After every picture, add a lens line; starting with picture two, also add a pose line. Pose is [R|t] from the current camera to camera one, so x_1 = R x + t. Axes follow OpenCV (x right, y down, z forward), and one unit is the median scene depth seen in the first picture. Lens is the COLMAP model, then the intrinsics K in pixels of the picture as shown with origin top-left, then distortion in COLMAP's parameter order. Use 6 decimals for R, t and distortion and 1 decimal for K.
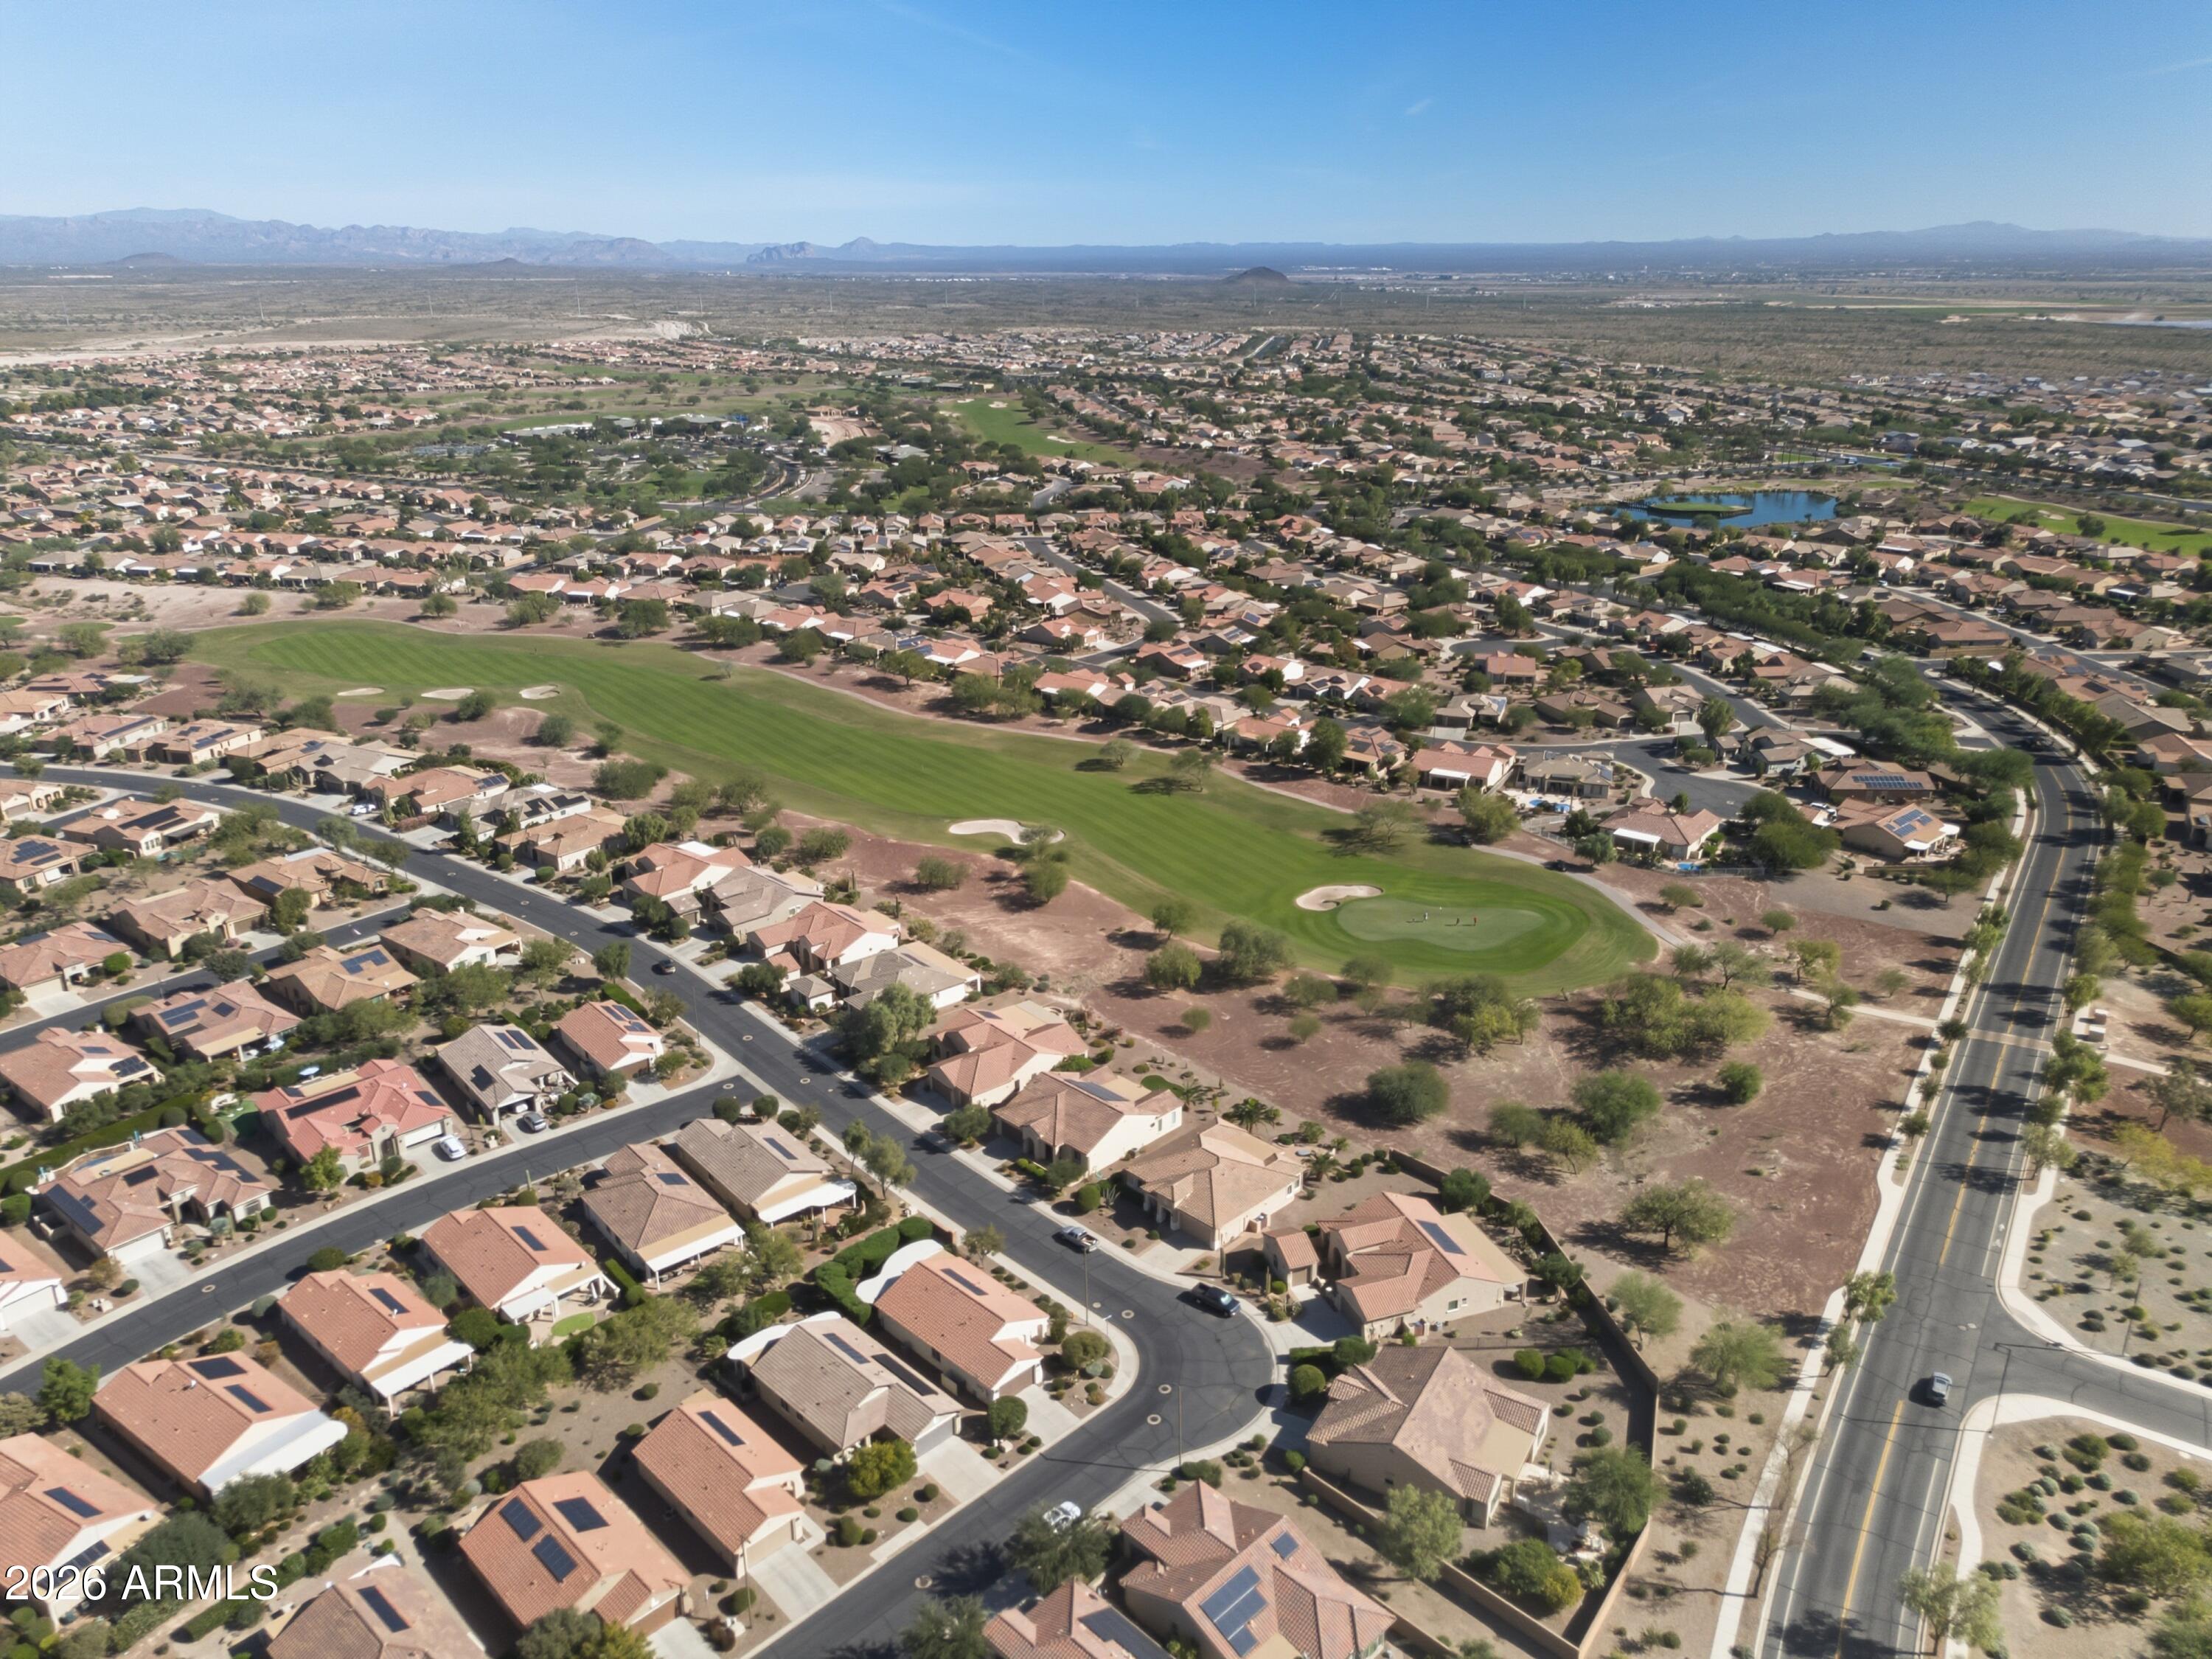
lens RADIAL K [[1566.3, 0, 1106.0], [0, 1566.3, 829.5], [0, 0, 1]] dist [0.078288, -0.087917]
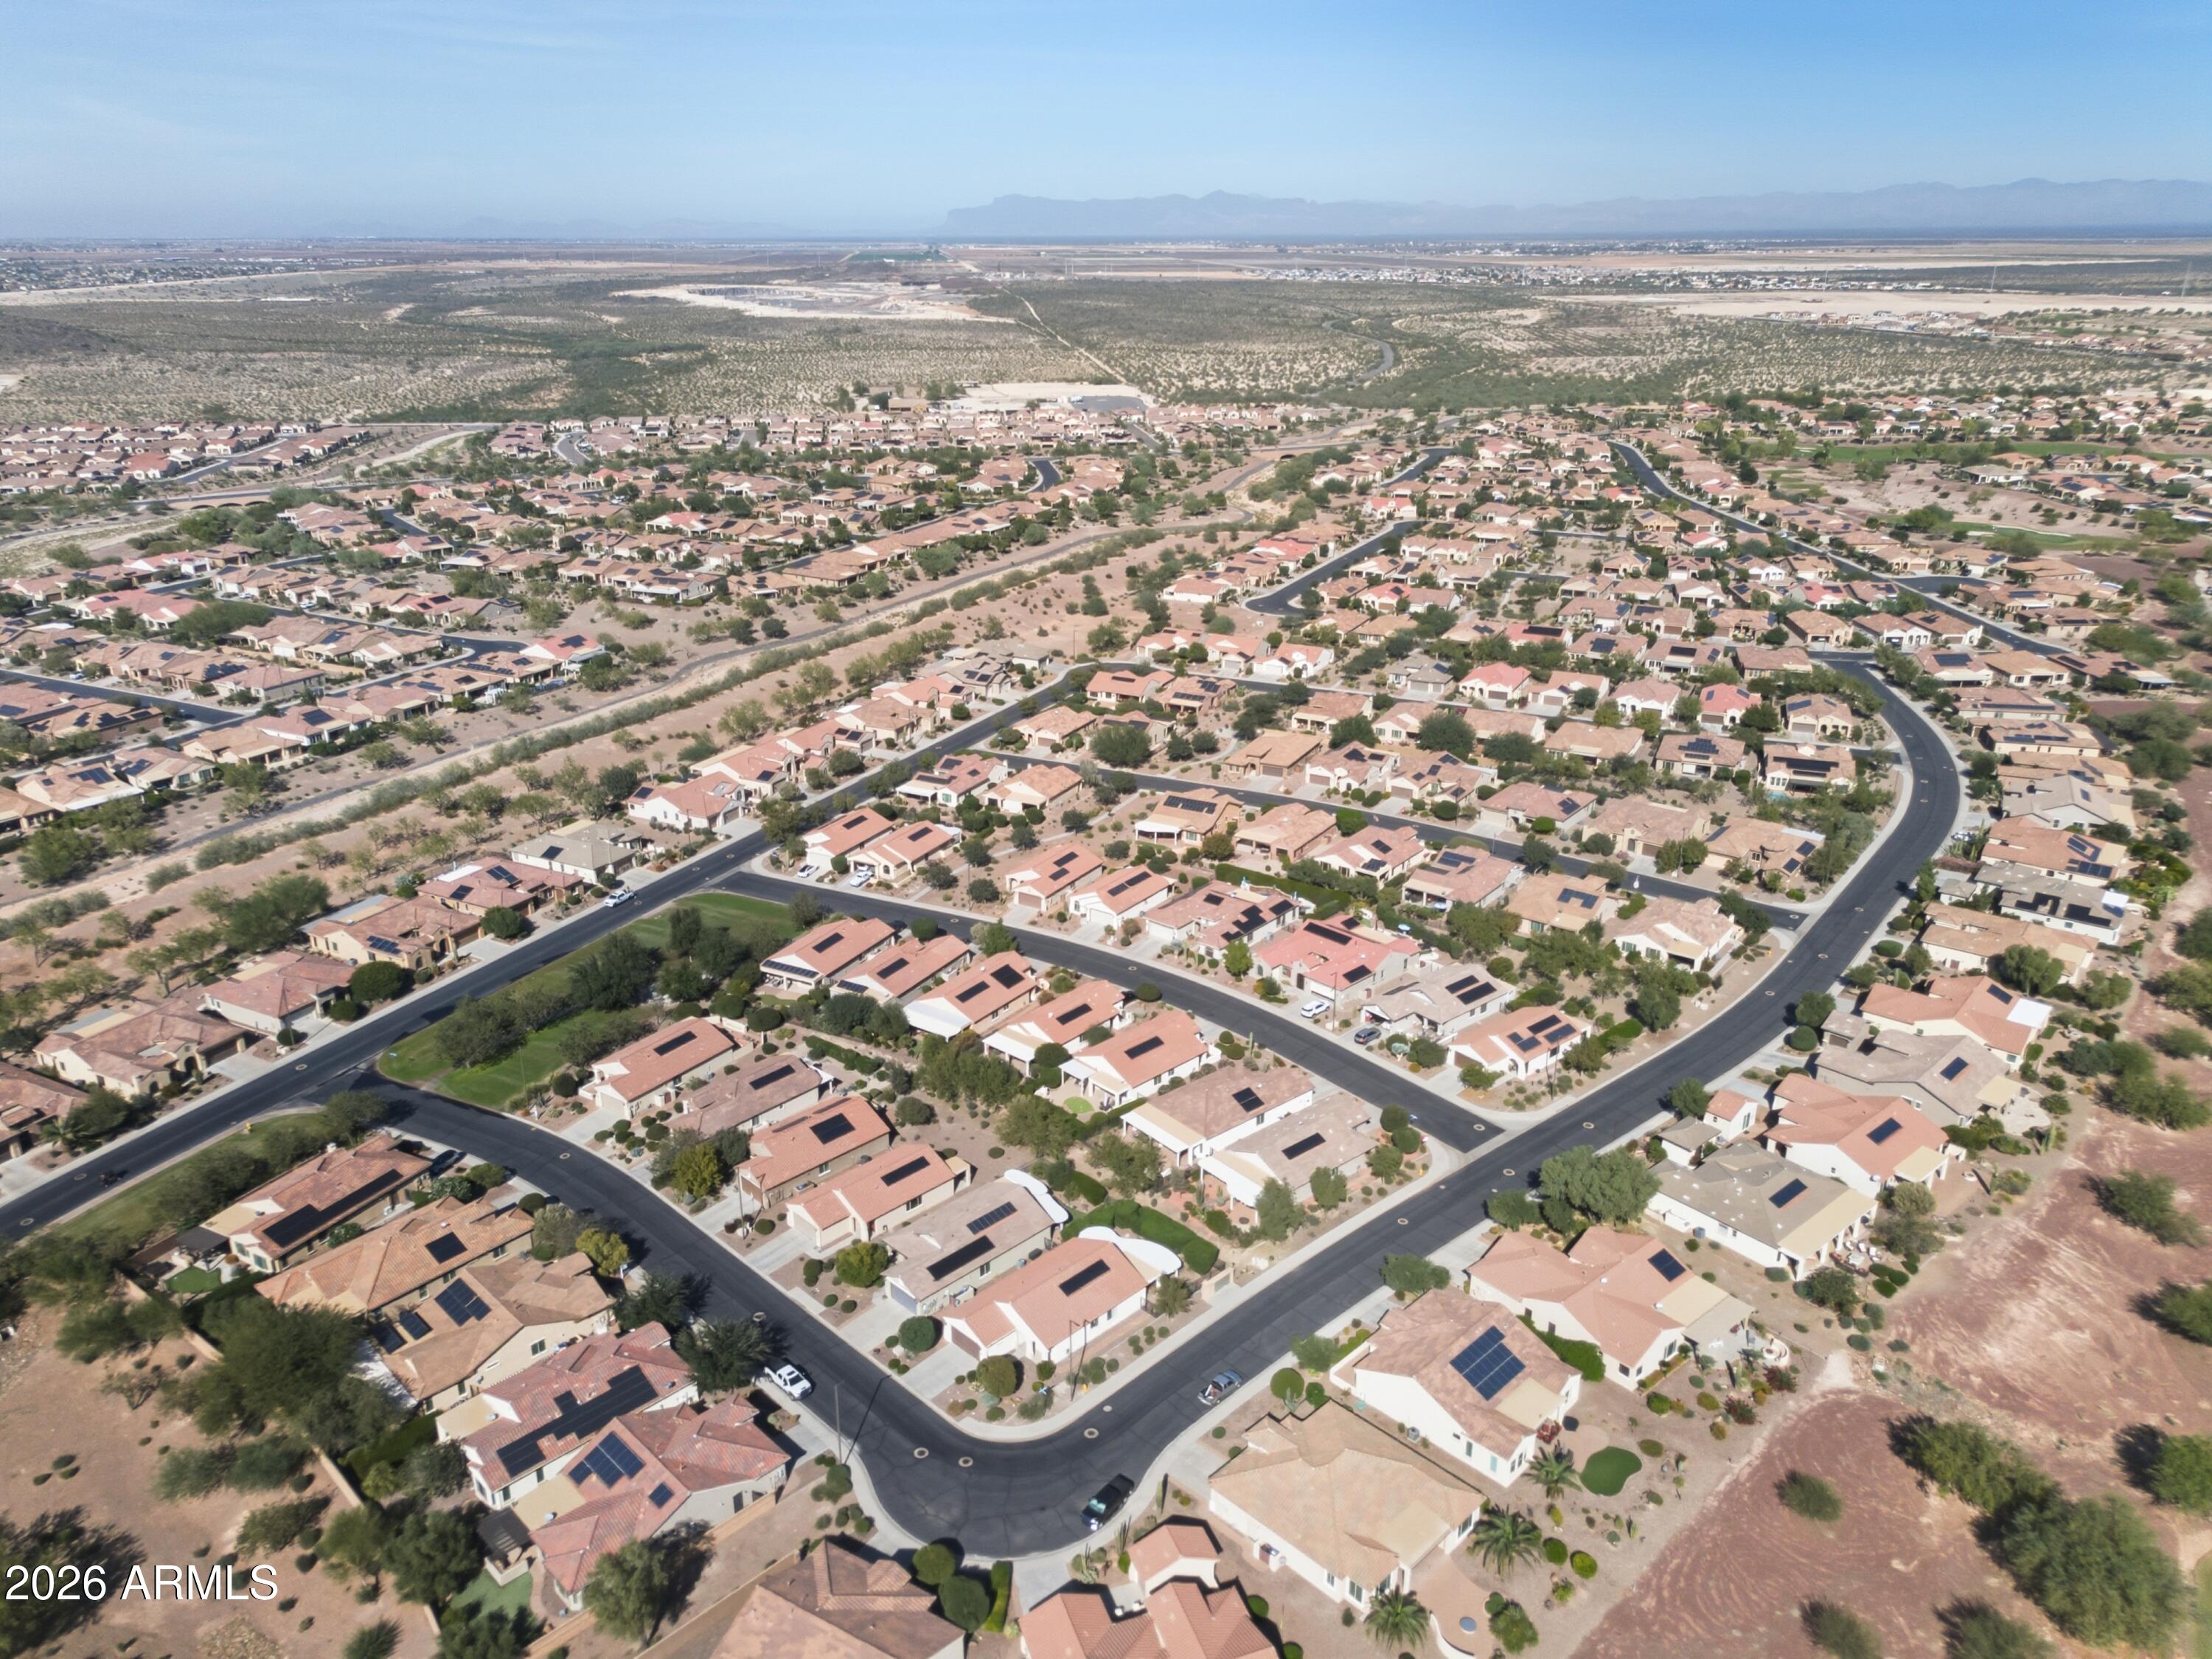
lens RADIAL K [[1566.3, 0, 1106.0], [0, 1566.3, 829.5], [0, 0, 1]] dist [0.078288, -0.087917]
pose [[0.005444, 0.359435, -0.933154, 0.710073], [-0.338401, 0.878774, 0.336514, -0.291218], [0.940986, 0.313948, 0.126418, 0.766692]]
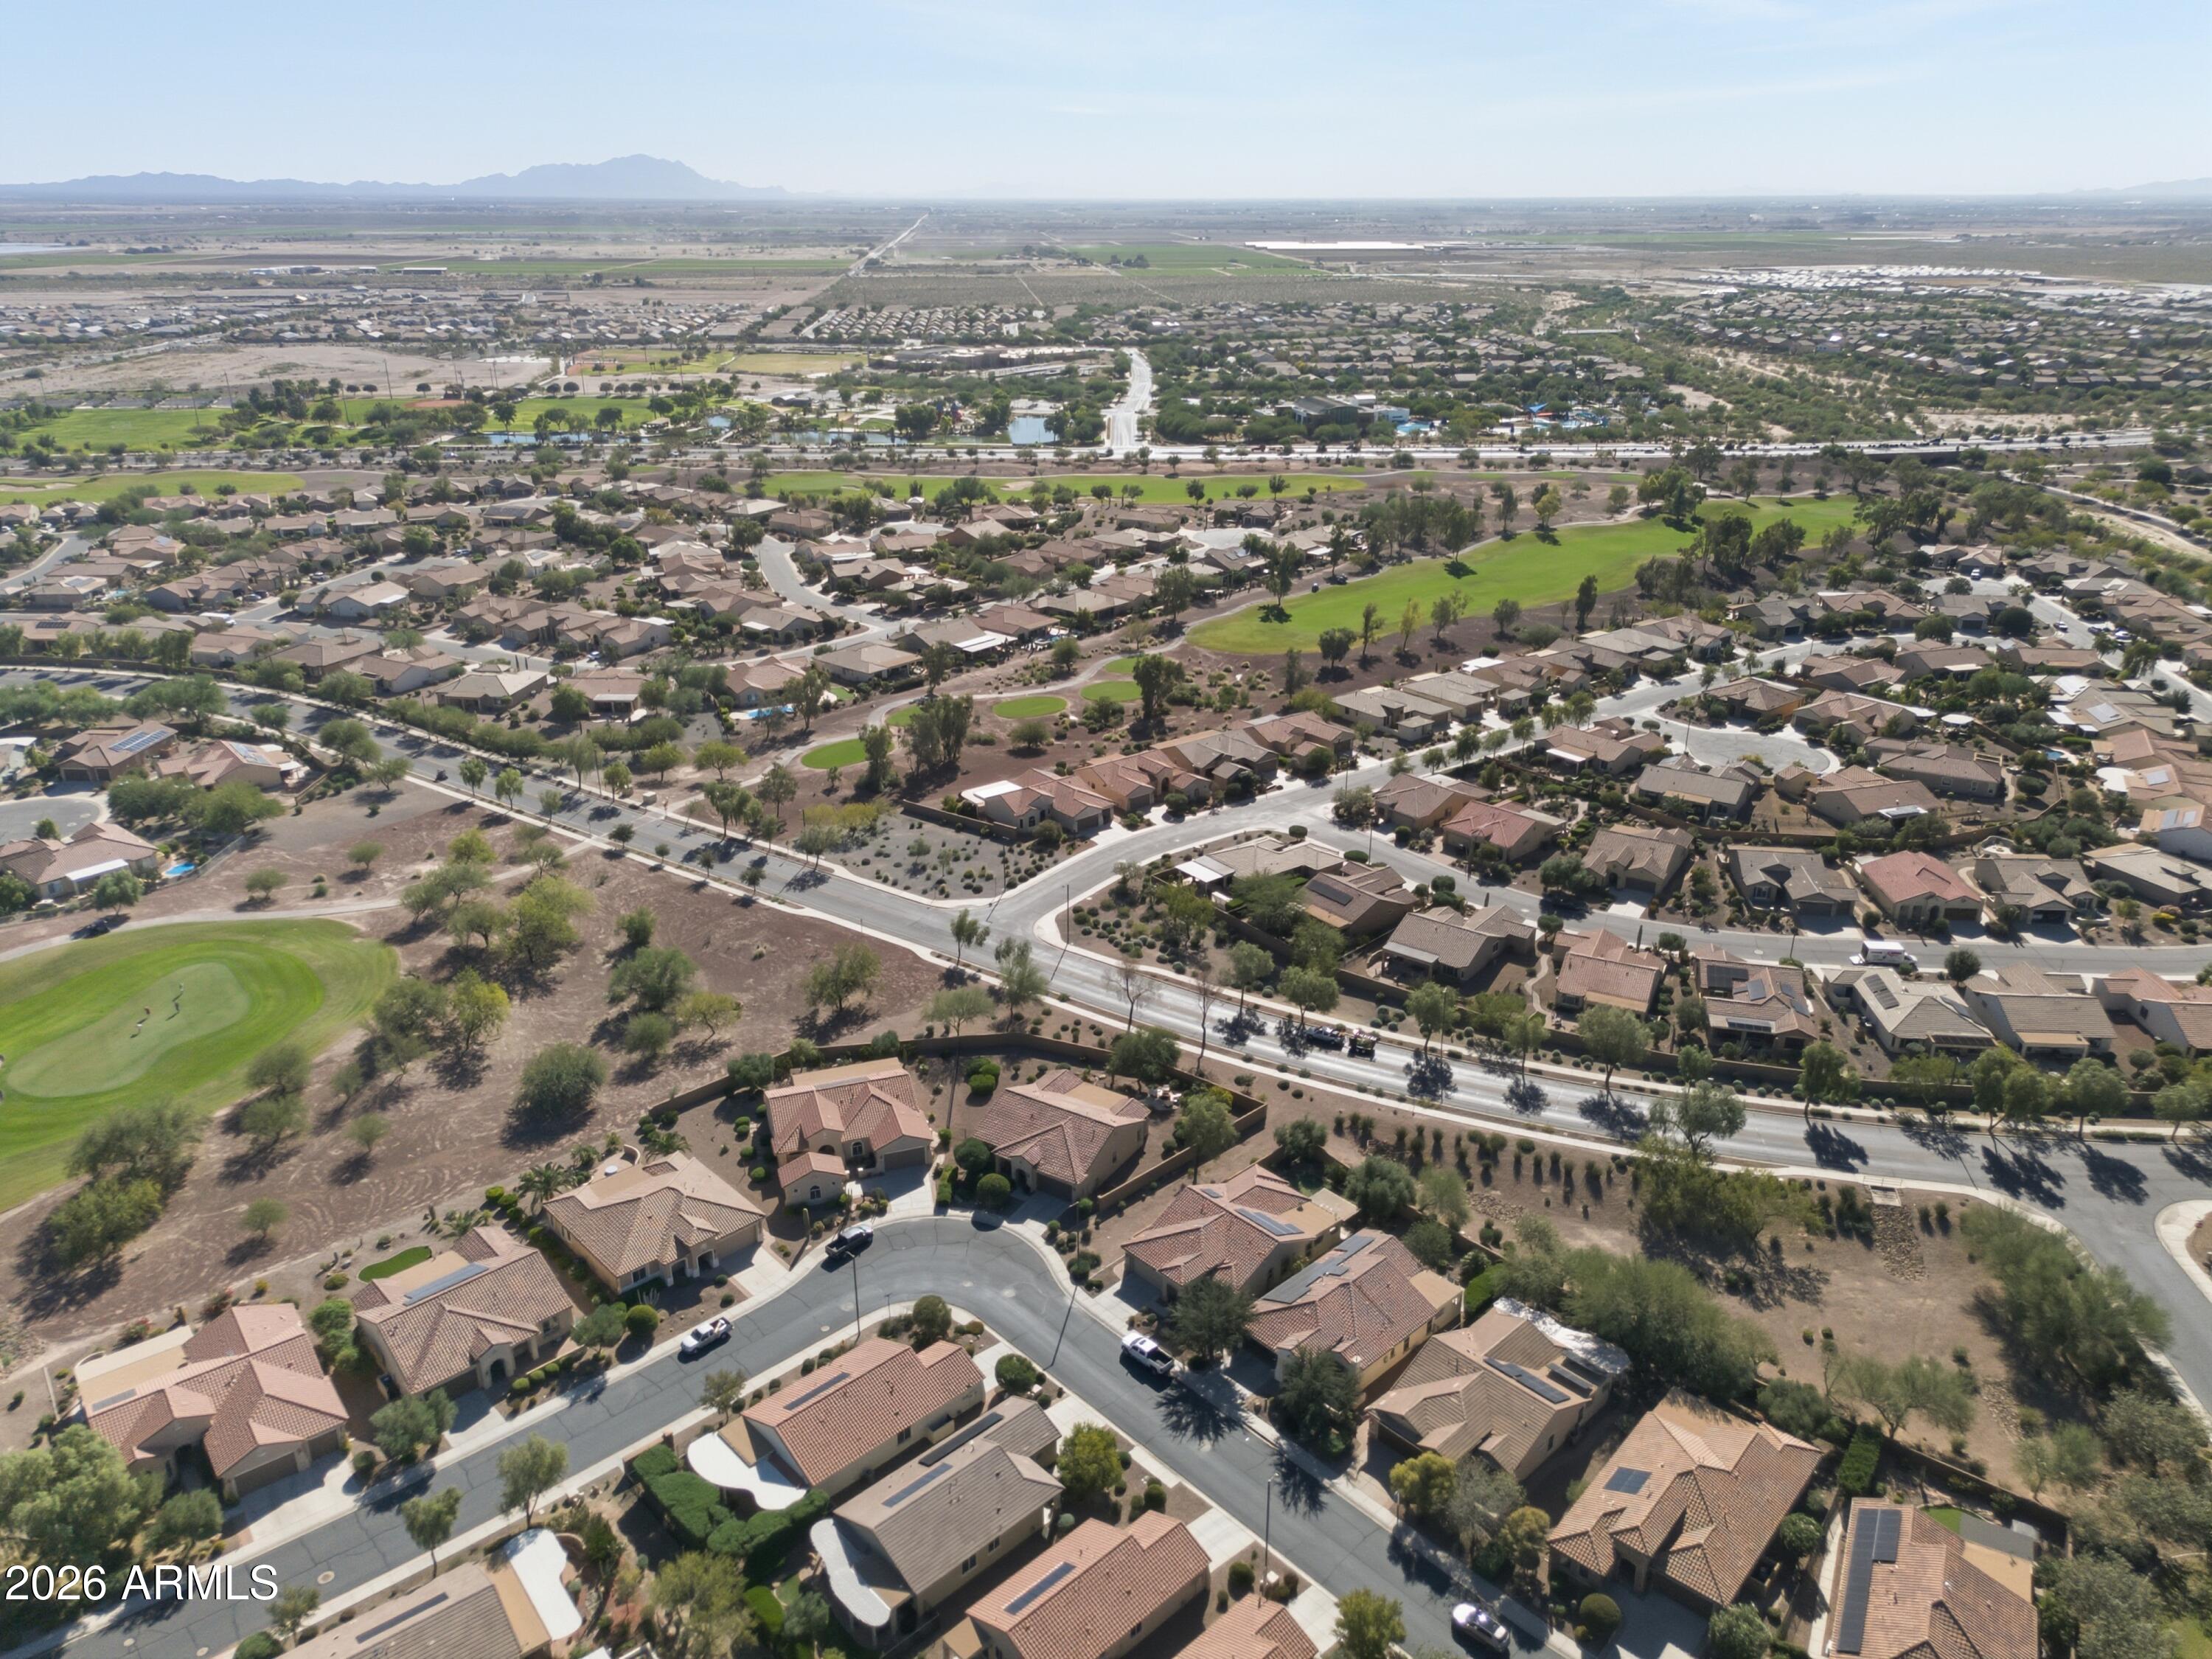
lens RADIAL K [[1566.3, 0, 1106.0], [0, 1566.3, 829.5], [0, 0, 1]] dist [0.078288, -0.087917]
pose [[0.026260, -0.371910, 0.927897, -0.733527], [0.343825, 0.874947, 0.340956, -0.205792], [-0.938666, 0.310081, 0.150848, 0.607867]]
